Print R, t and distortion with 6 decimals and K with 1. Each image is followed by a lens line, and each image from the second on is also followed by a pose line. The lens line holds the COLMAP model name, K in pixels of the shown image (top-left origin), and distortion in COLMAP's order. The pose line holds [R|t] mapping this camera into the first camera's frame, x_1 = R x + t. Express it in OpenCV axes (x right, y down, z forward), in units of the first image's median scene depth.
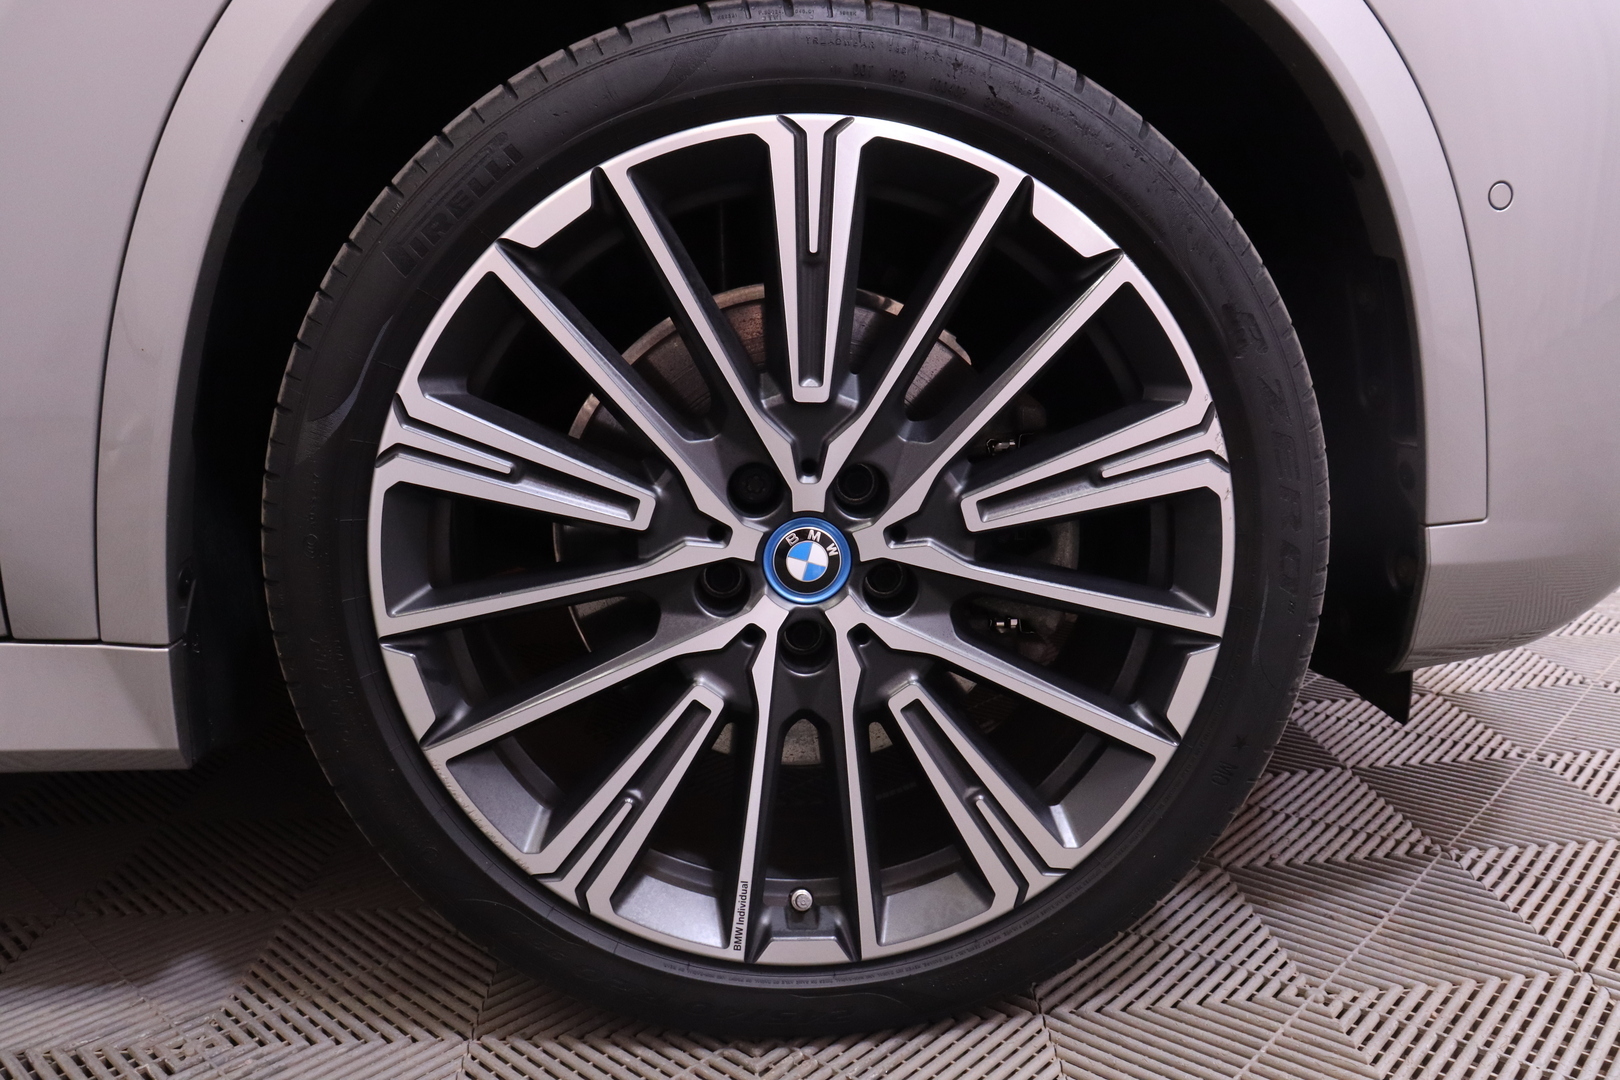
lens RADIAL K [[1284.7, 0, 810.0], [0, 1284.7, 540.0], [0, 0, 1]] dist [-0.102937, 0.001212]
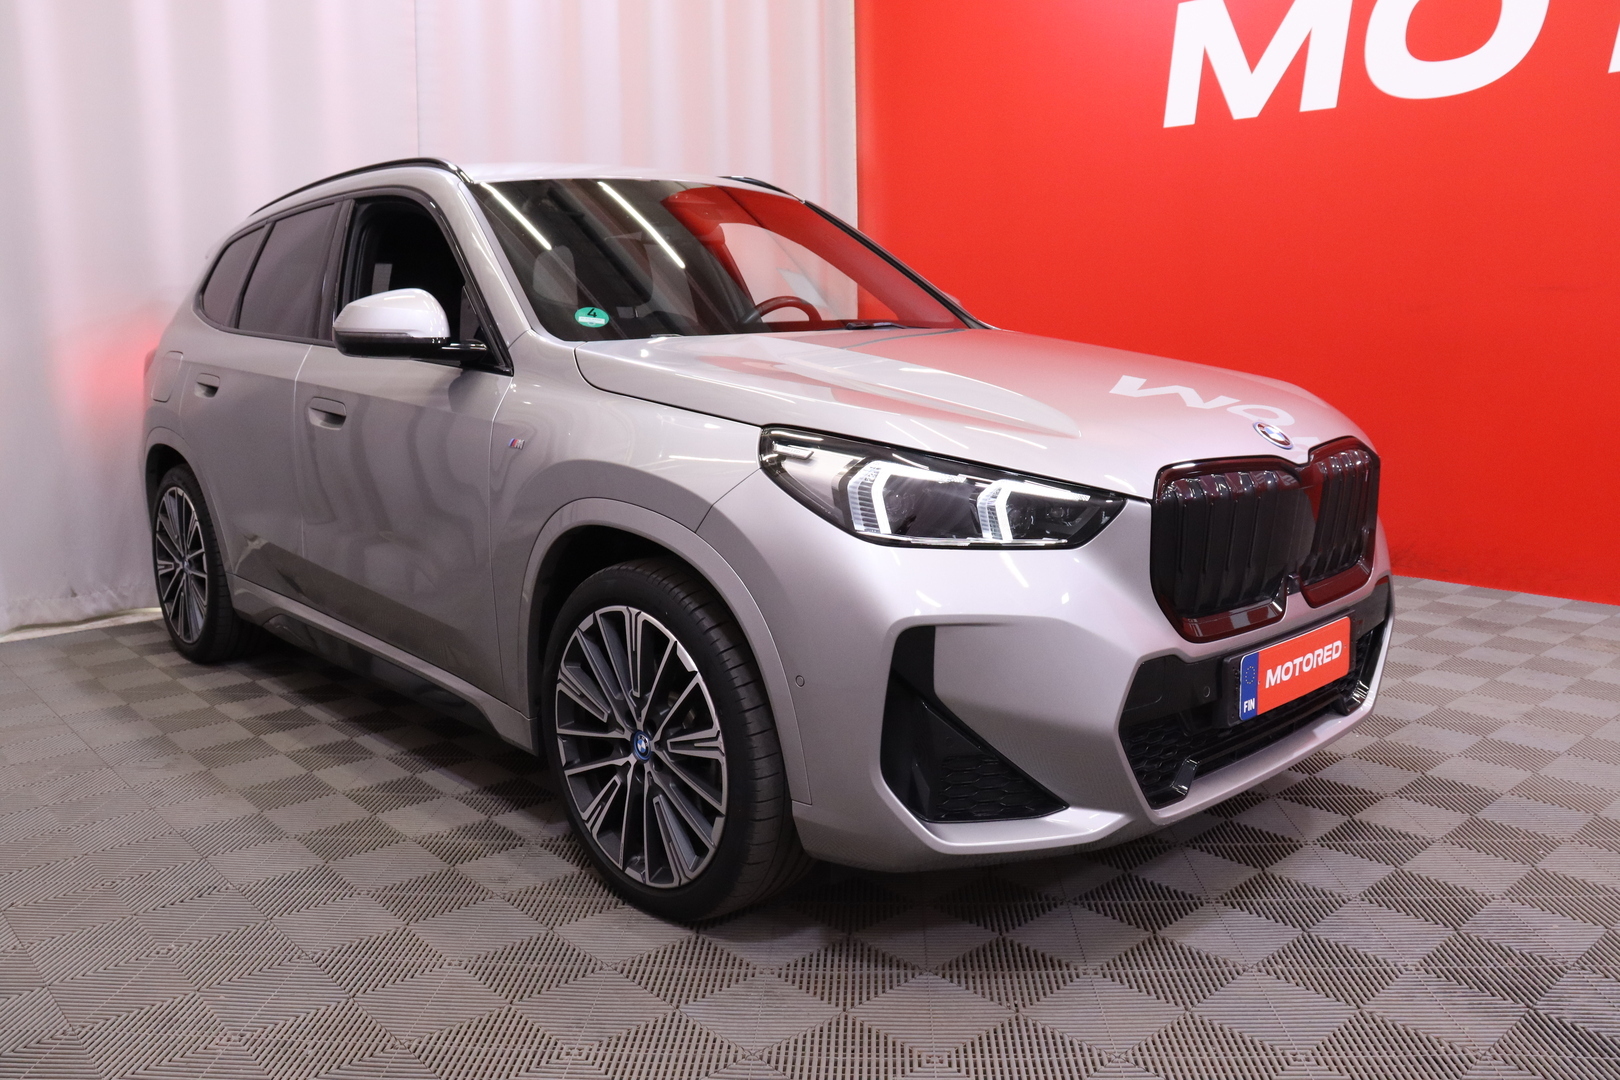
lens RADIAL K [[1284.7, 0, 810.0], [0, 1284.7, 540.0], [0, 0, 1]] dist [-0.102937, 0.001212]
pose [[0.635484, 0.149106, -0.757580, 2.463831], [-0.152387, 0.986098, 0.066255, -0.723175], [0.756927, 0.073341, 0.649371, -0.683739]]
